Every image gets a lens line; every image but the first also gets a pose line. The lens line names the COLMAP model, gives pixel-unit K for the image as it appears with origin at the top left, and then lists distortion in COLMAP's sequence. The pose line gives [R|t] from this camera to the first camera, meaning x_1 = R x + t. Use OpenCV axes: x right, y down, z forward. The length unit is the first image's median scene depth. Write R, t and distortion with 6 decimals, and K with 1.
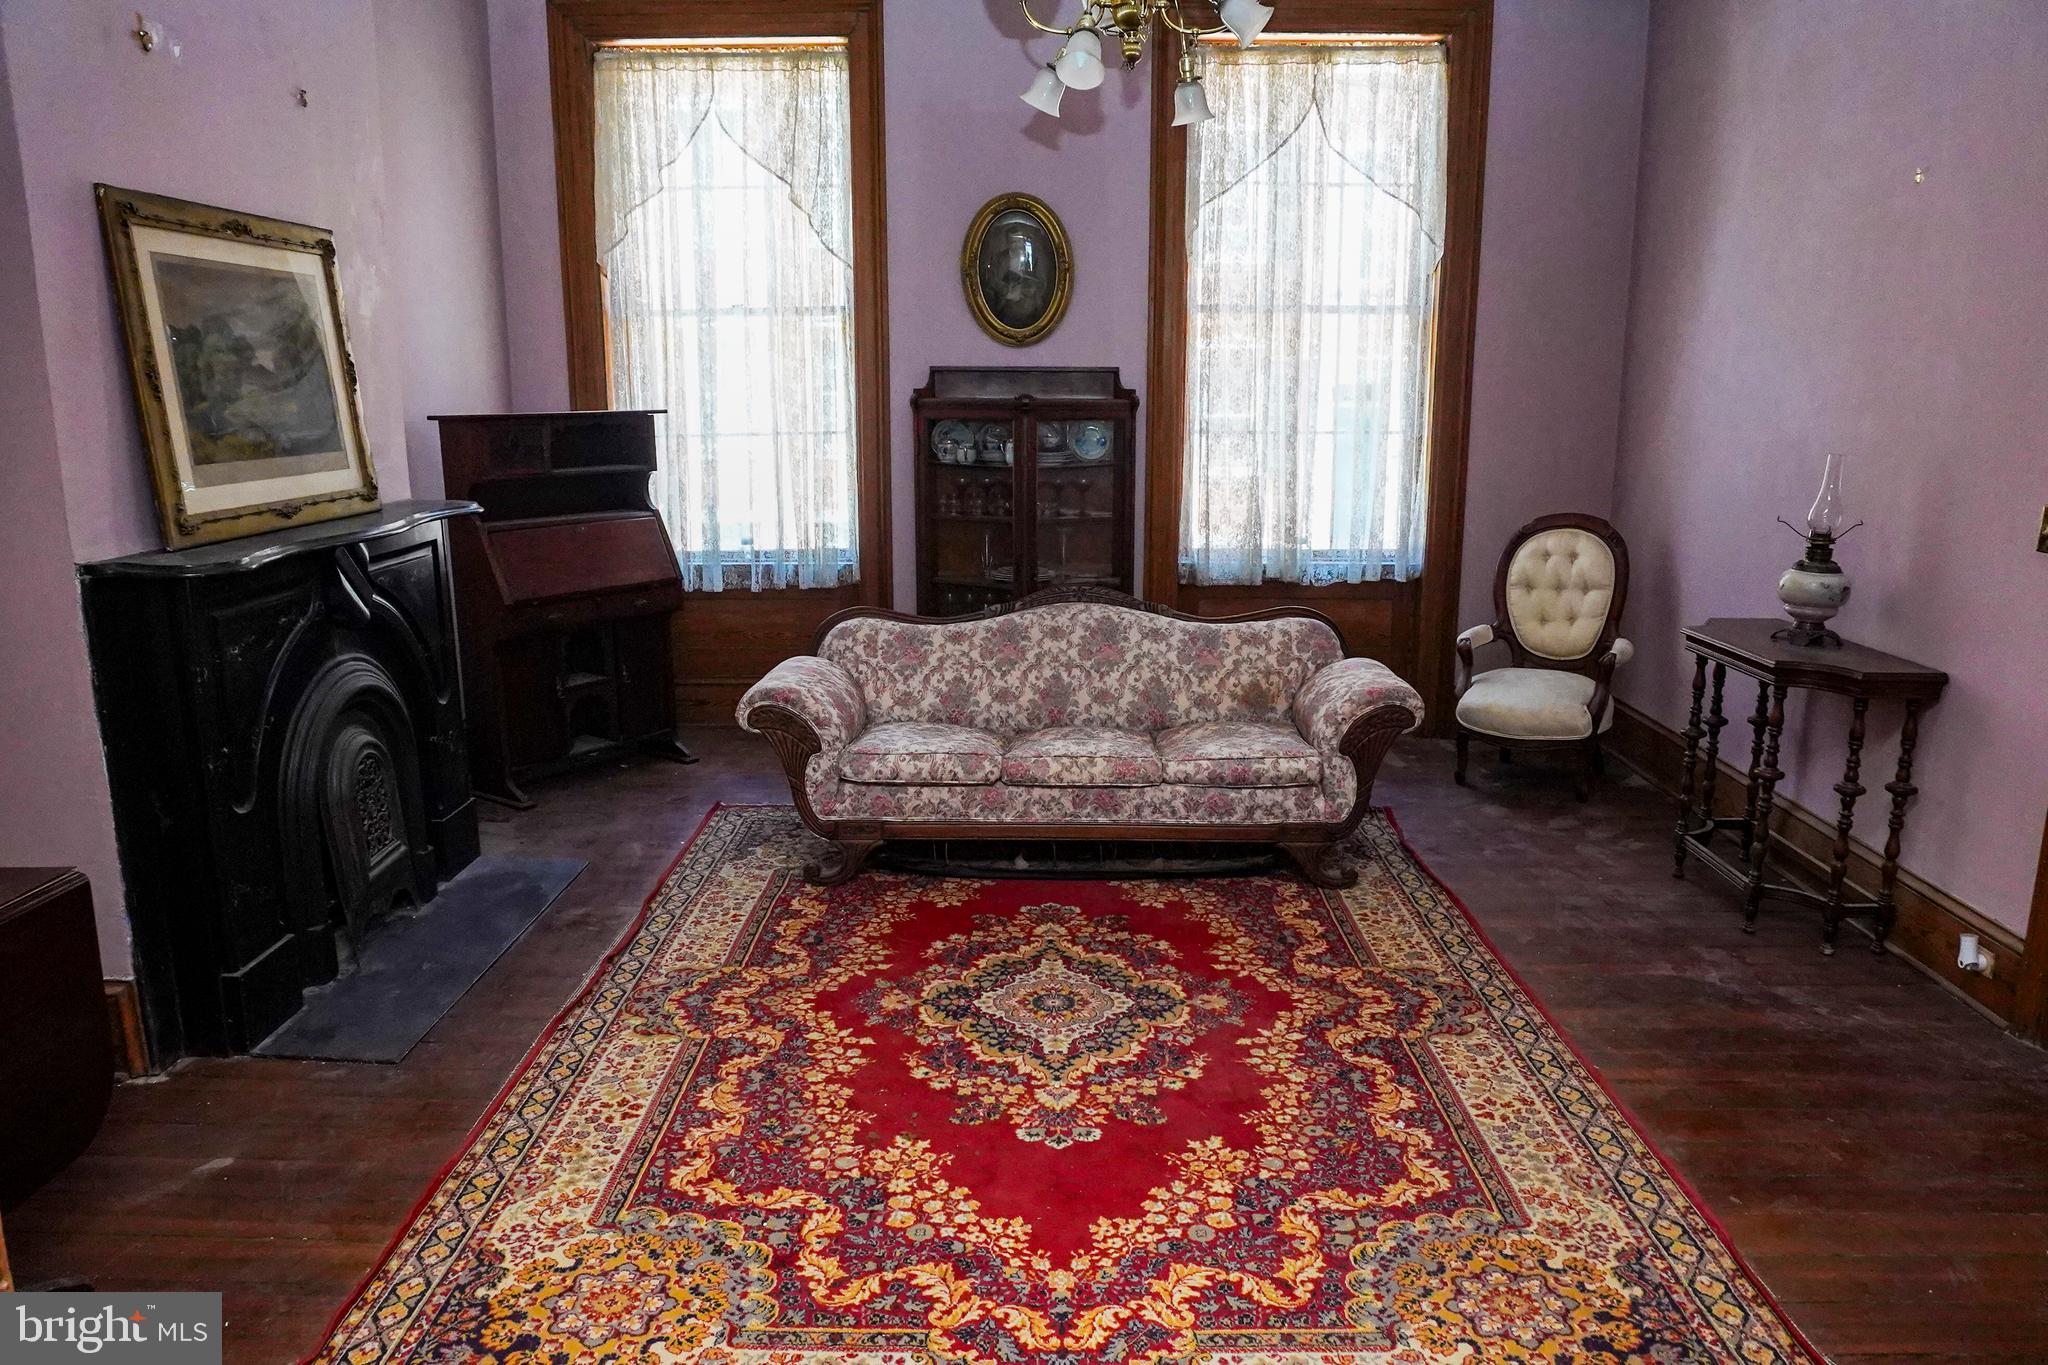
lens RADIAL K [[1390.0, 0, 1032.6], [0, 1390.0, 683.9], [0, 0, 1]] dist [-0.059698, 0.036900]
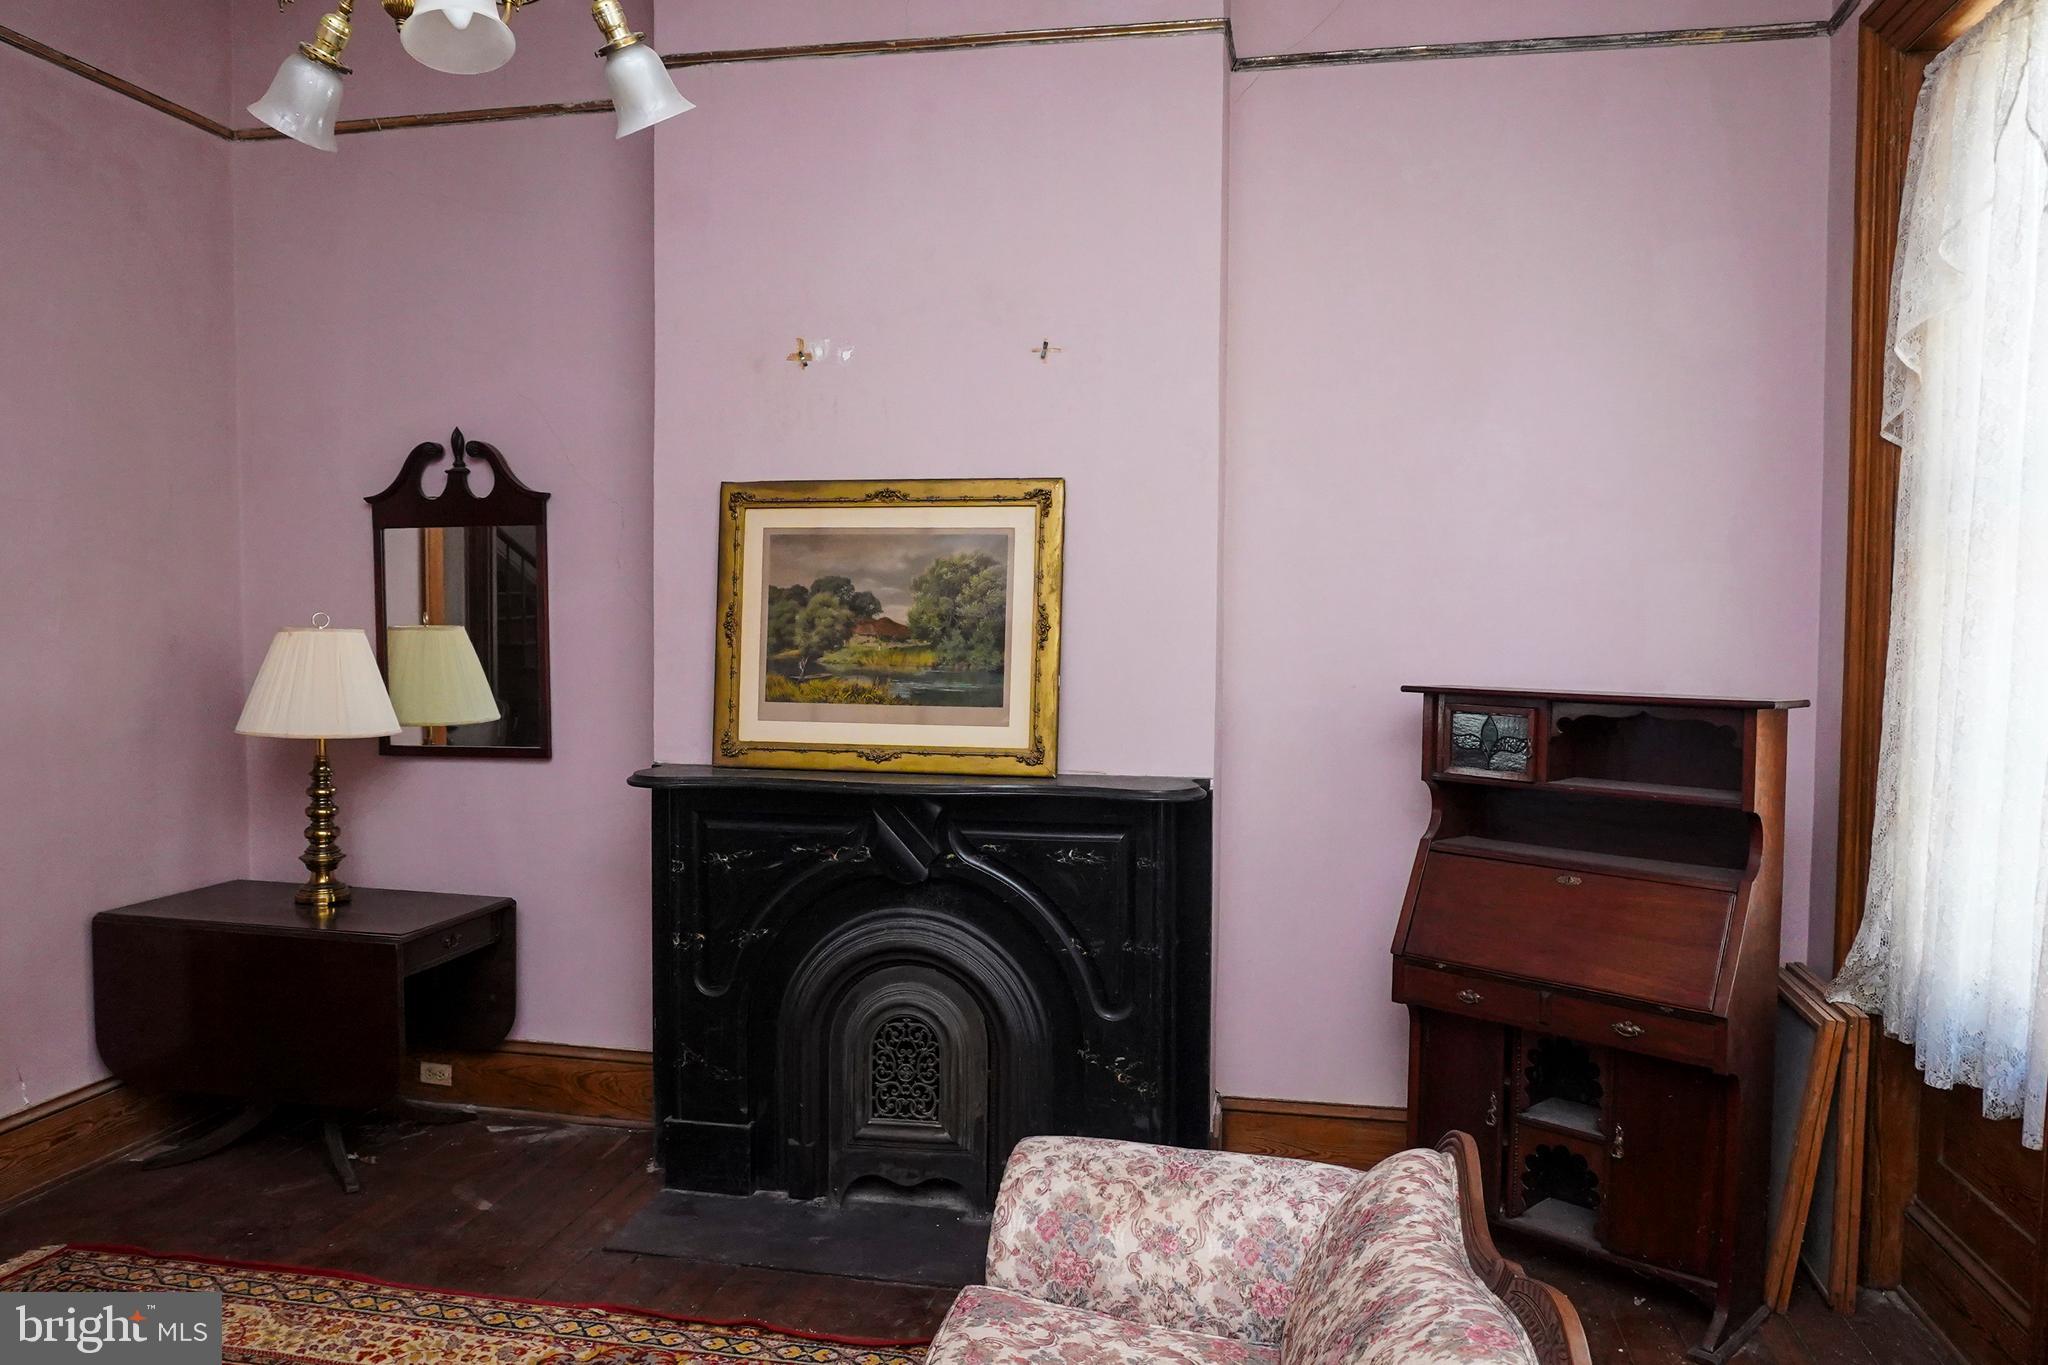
lens RADIAL K [[1439.3, 0, 1024.0], [0, 1439.3, 682.5], [0, 0, 1]] dist [-0.054086, 0.031203]
pose [[-0.183552, 0.042405, -0.982095, 0.423702], [-0.219452, 0.972087, 0.082989, -0.245617], [0.958201, 0.230755, -0.169123, 1.062909]]
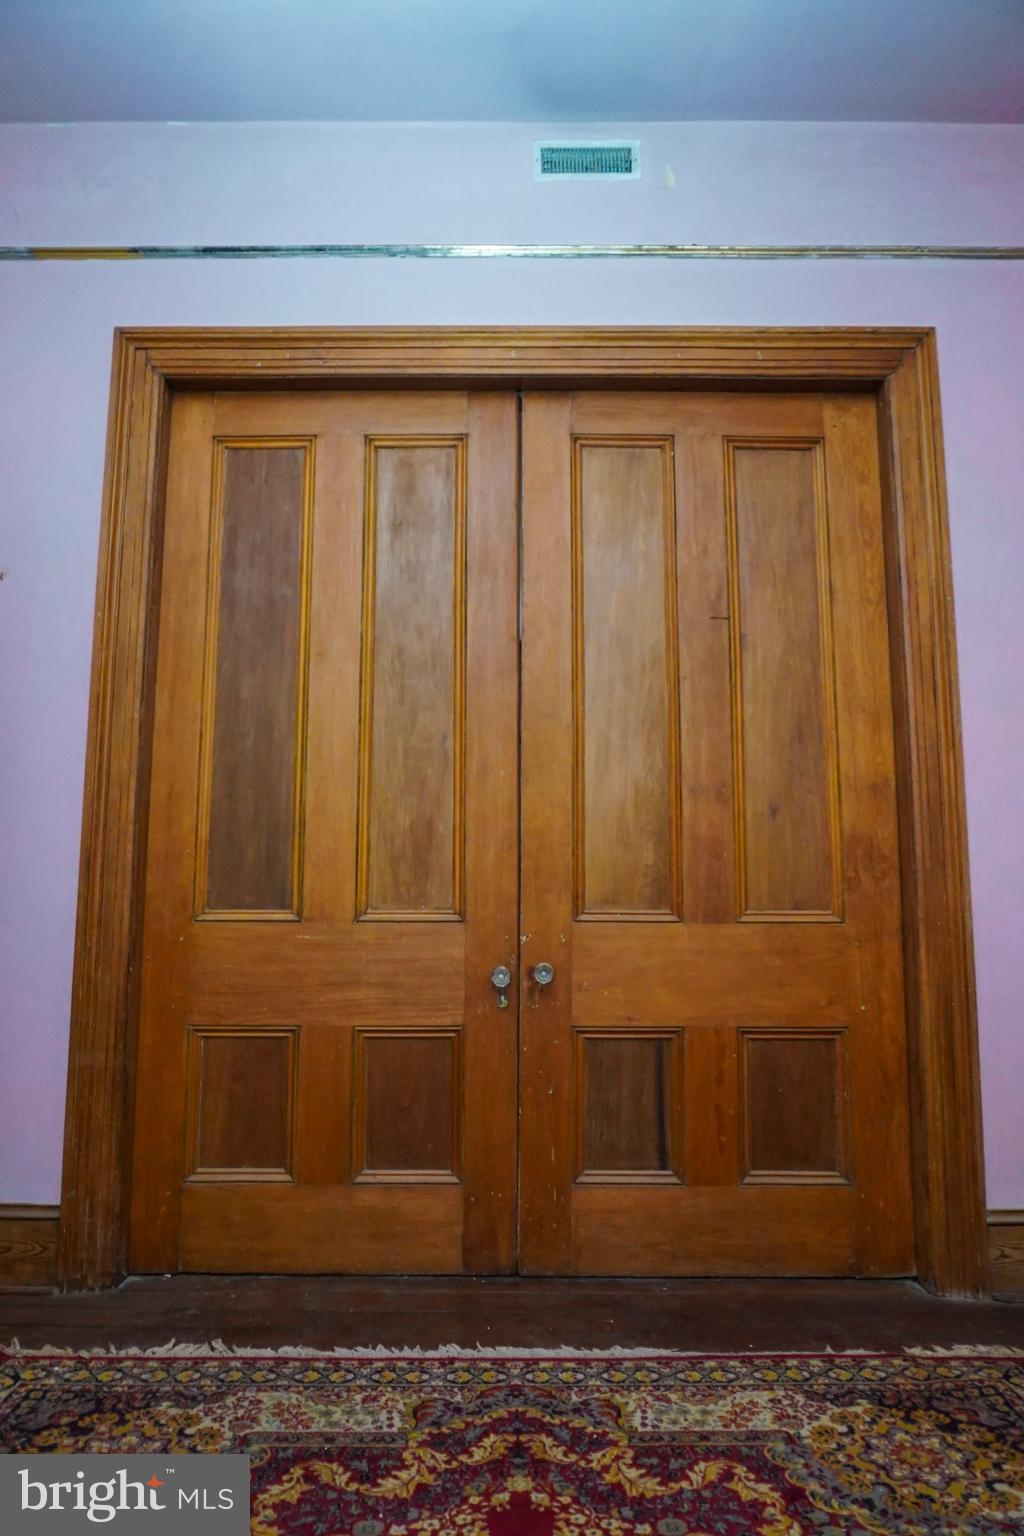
lens RADIAL K [[1027.5, 0, 496.4], [0, 1027.5, 758.0], [0, 0, 1]] dist [-0.052856, 0.029759]
pose [[-0.999934, -0.007994, -0.008203, 0.028203], [-0.008587, 0.997150, 0.074954, -0.101133], [0.007581, 0.075020, -0.997153, 0.990153]]
